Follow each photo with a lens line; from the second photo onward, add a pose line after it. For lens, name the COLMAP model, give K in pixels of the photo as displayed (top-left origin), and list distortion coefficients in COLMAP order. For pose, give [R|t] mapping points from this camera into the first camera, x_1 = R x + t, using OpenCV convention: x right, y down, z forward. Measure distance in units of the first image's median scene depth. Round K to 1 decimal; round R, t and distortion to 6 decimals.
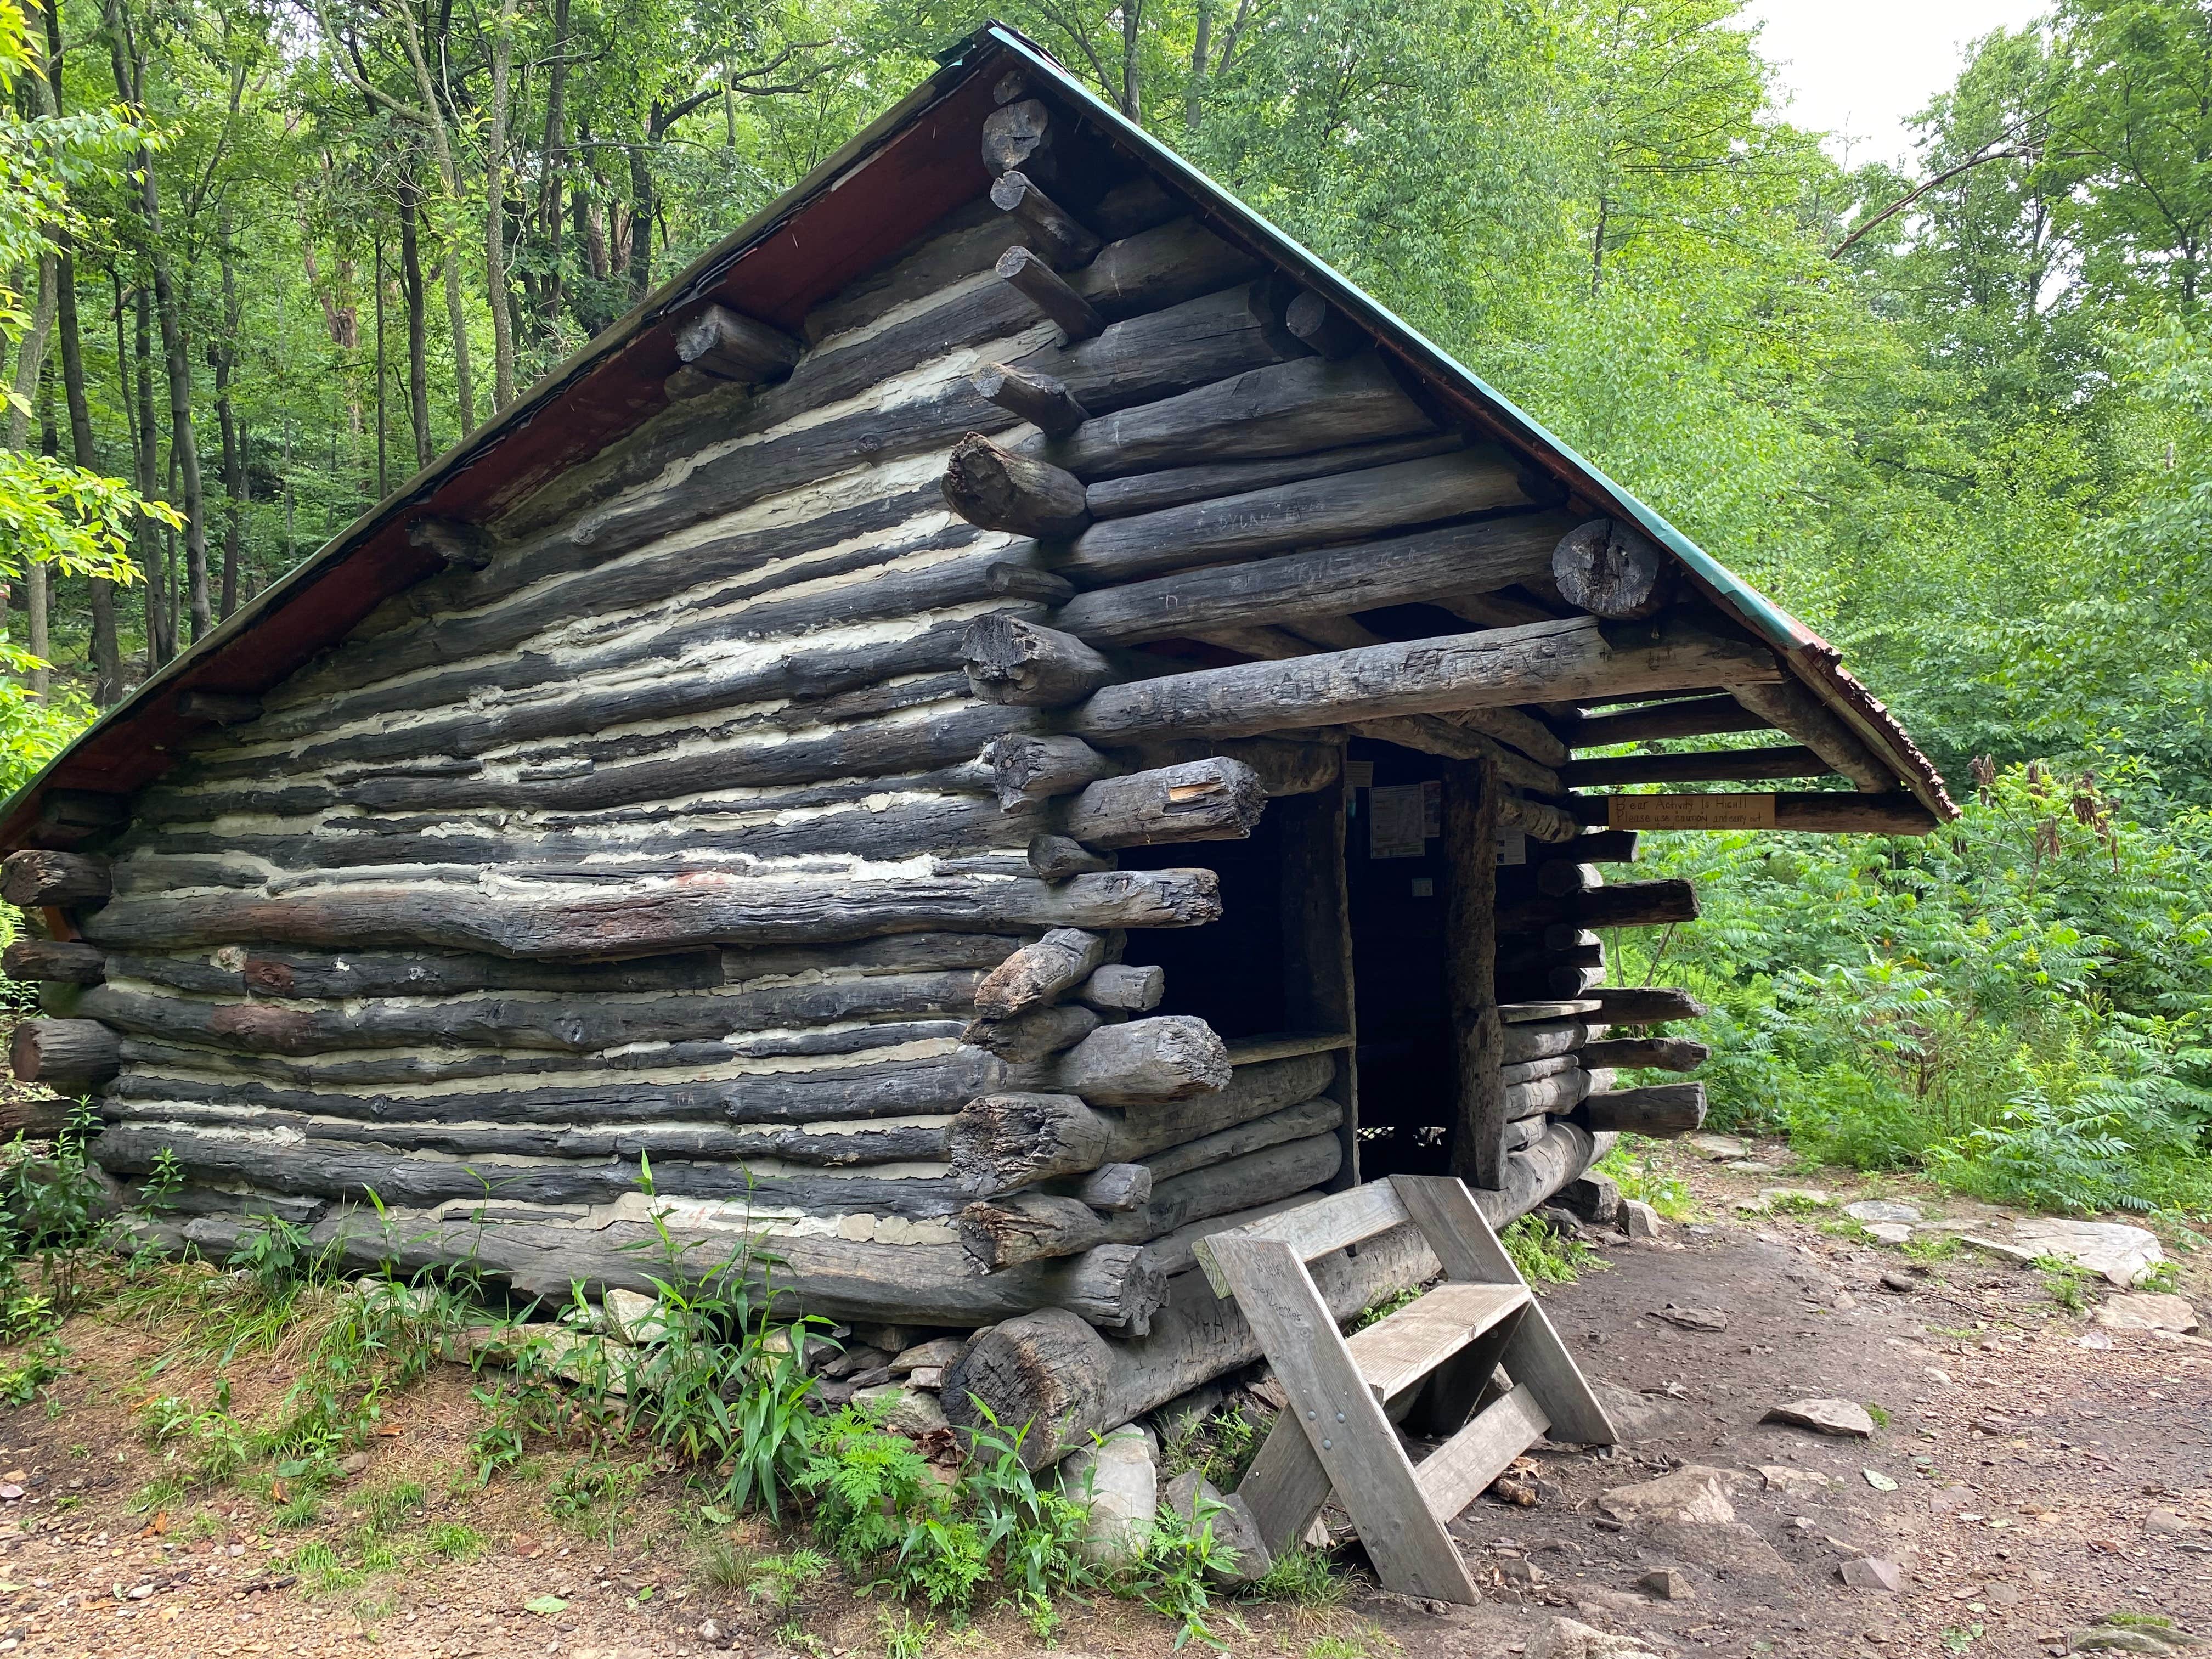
lens RADIAL K [[1689.6, 0, 1090.6], [0, 1689.6, 845.5], [0, 0, 1]] dist [0.062115, -0.062941]
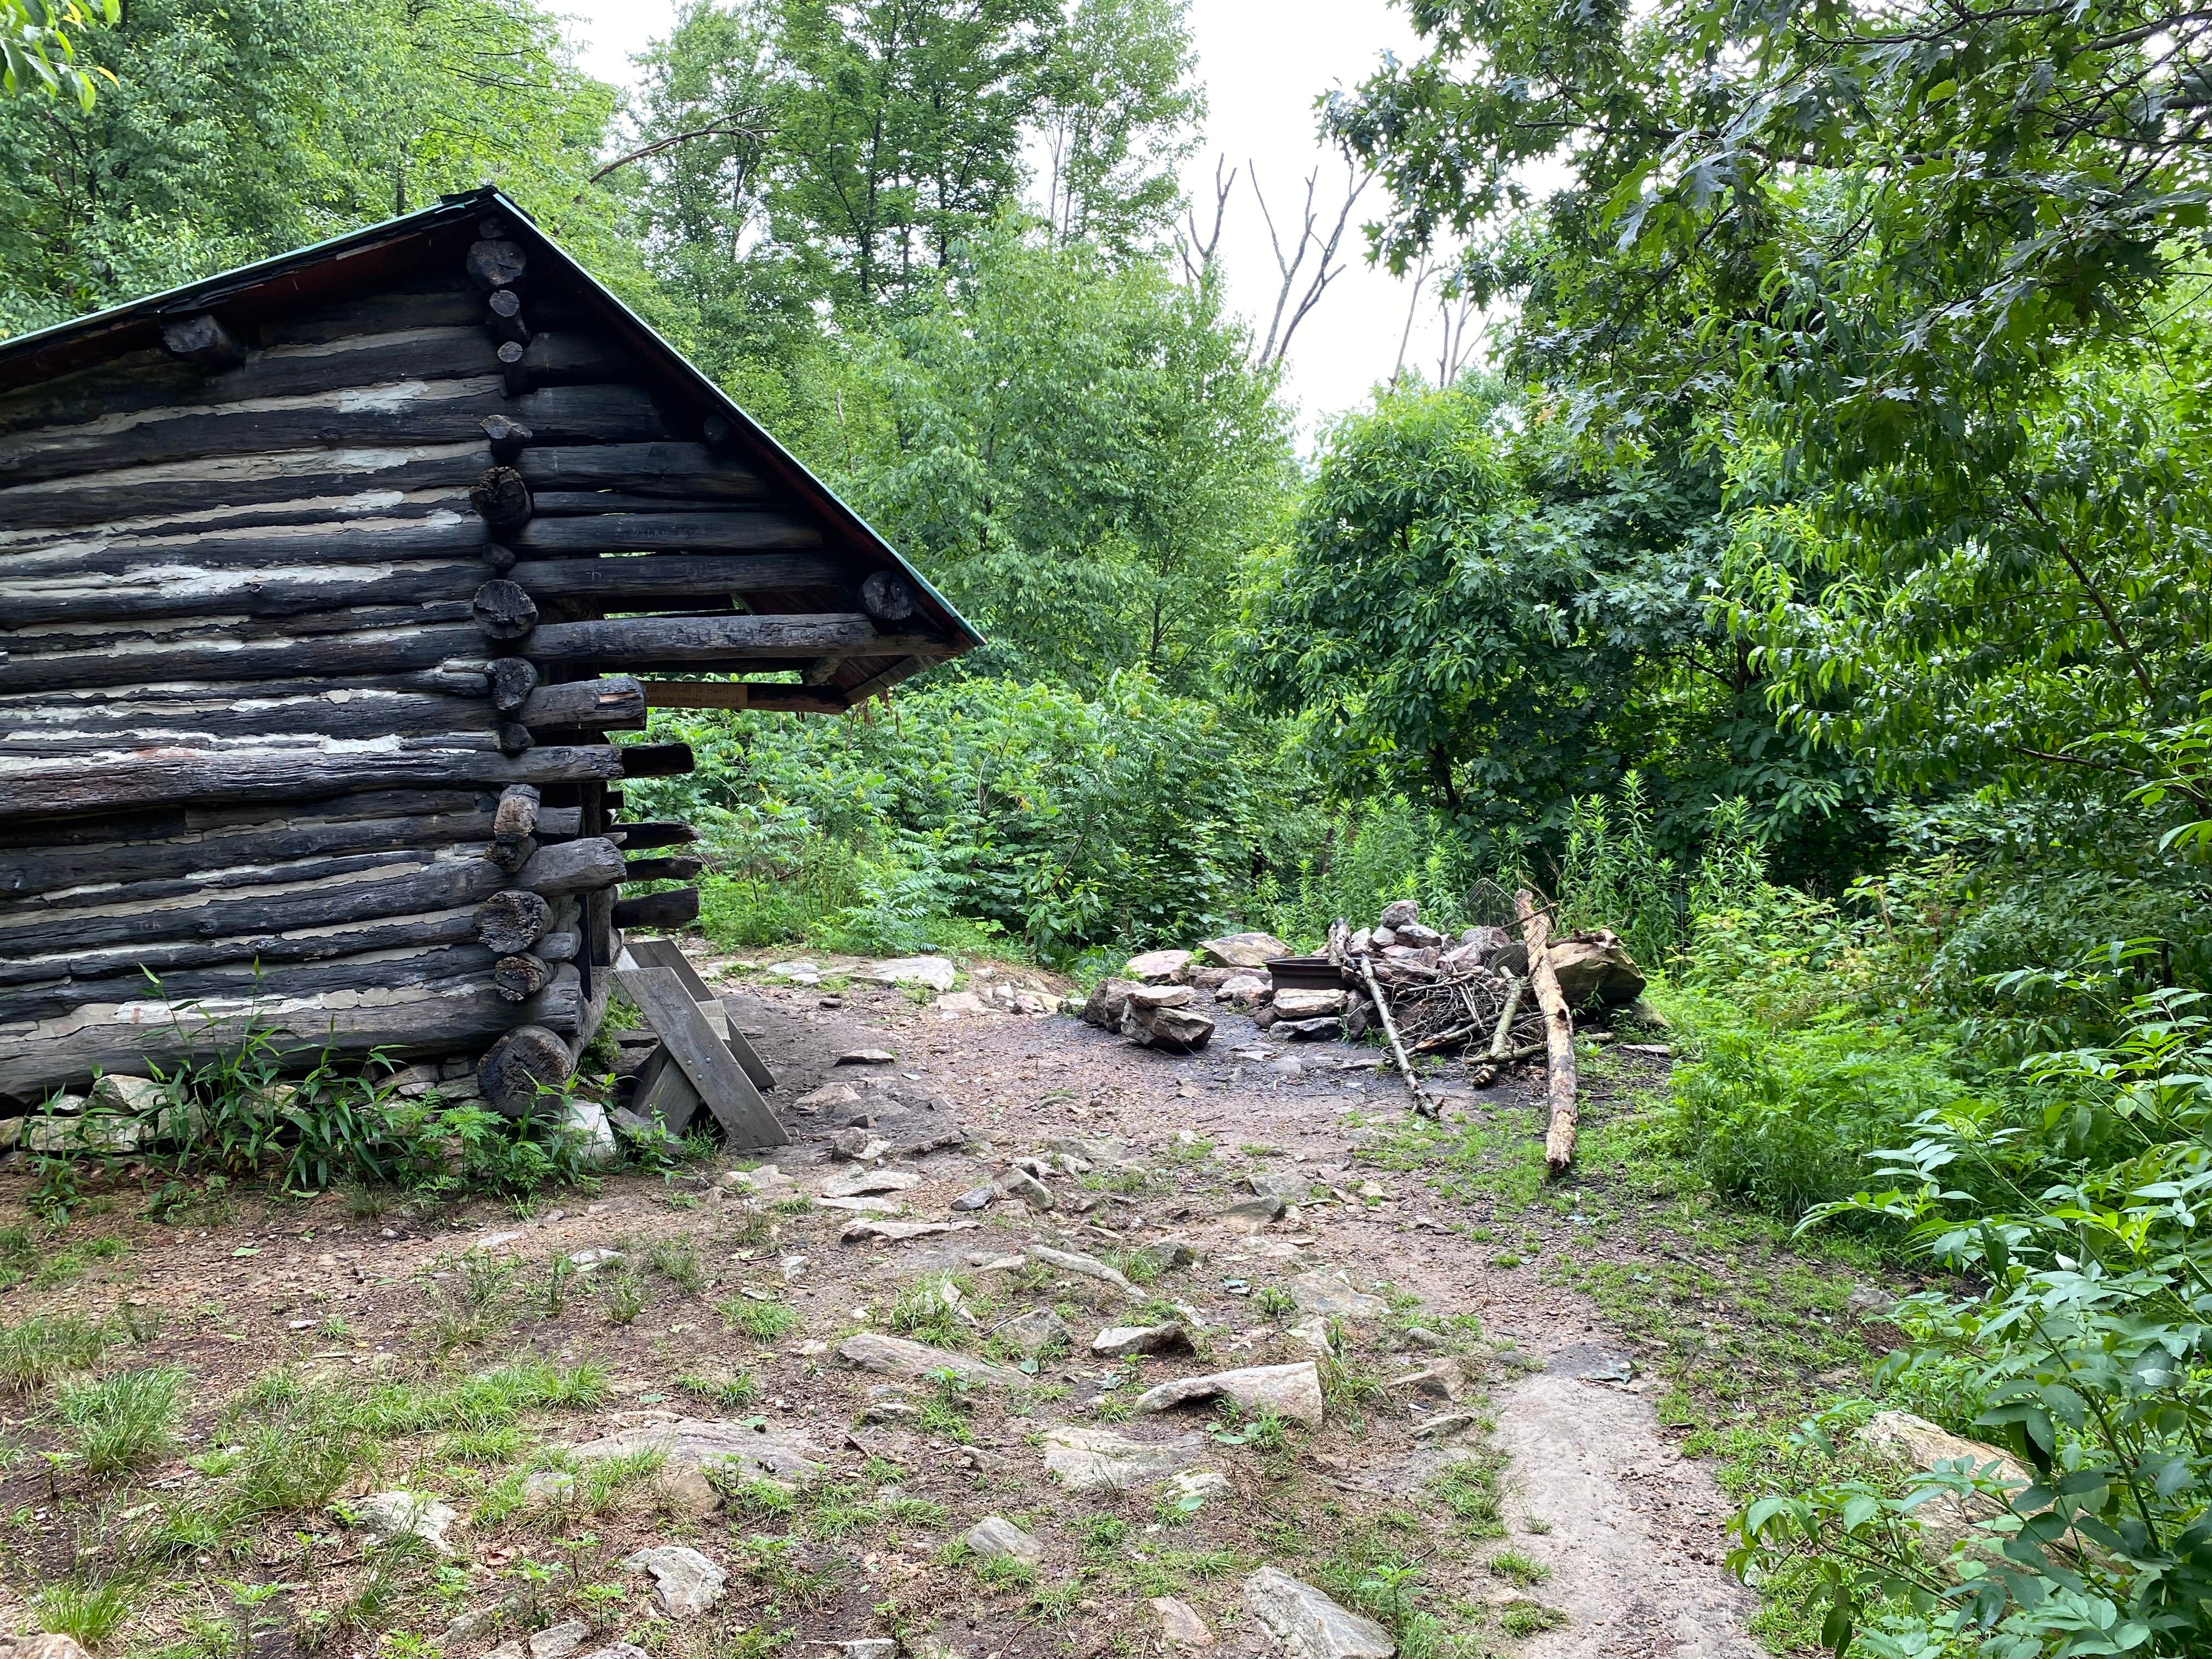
lens RADIAL K [[1689.6, 0, 1111.9], [0, 1689.6, 830.1], [0, 0, 1]] dist [0.062115, -0.062941]
pose [[0.727986, -0.041943, 0.684307, -0.602480], [-0.011400, 0.997248, 0.073251, -0.024993], [-0.685497, -0.061126, 0.725505, -0.433373]]
